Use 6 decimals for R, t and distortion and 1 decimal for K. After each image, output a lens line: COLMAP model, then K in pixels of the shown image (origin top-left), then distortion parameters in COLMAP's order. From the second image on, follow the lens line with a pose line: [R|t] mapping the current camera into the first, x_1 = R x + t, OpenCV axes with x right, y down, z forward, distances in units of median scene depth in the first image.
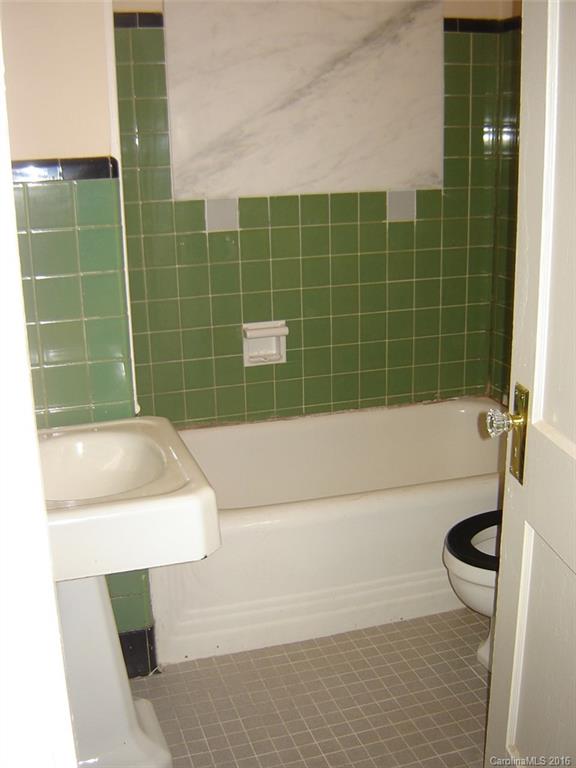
lens RADIAL K [[878.5, 0, 290.0], [0, 878.5, 384.1], [0, 0, 1]] dist [-0.121569, 0.000000]
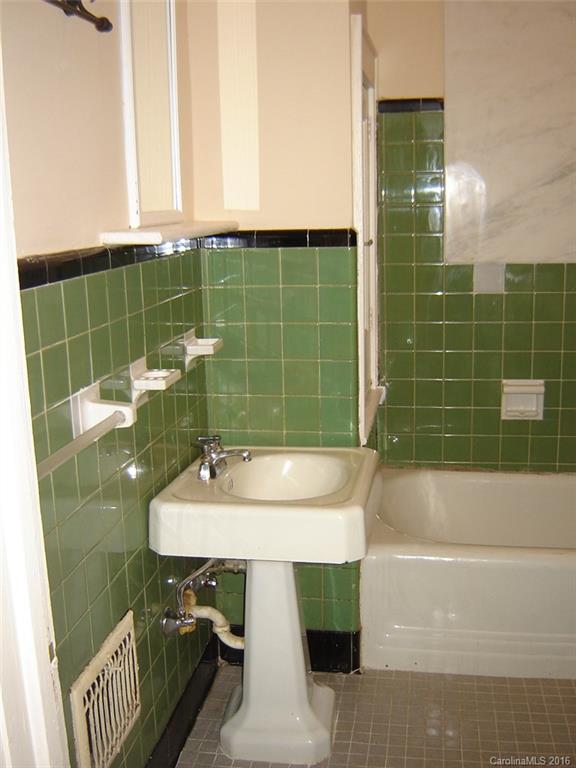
lens RADIAL K [[878.5, 0, 285.7], [0, 878.5, 384.1], [0, 0, 1]] dist [-0.121569, 0.000000]
pose [[0.886128, 0.092789, -0.454056, 0.204255], [-0.117635, 0.992698, -0.026713, -0.003225], [0.448262, 0.077084, 0.890573, -0.076837]]
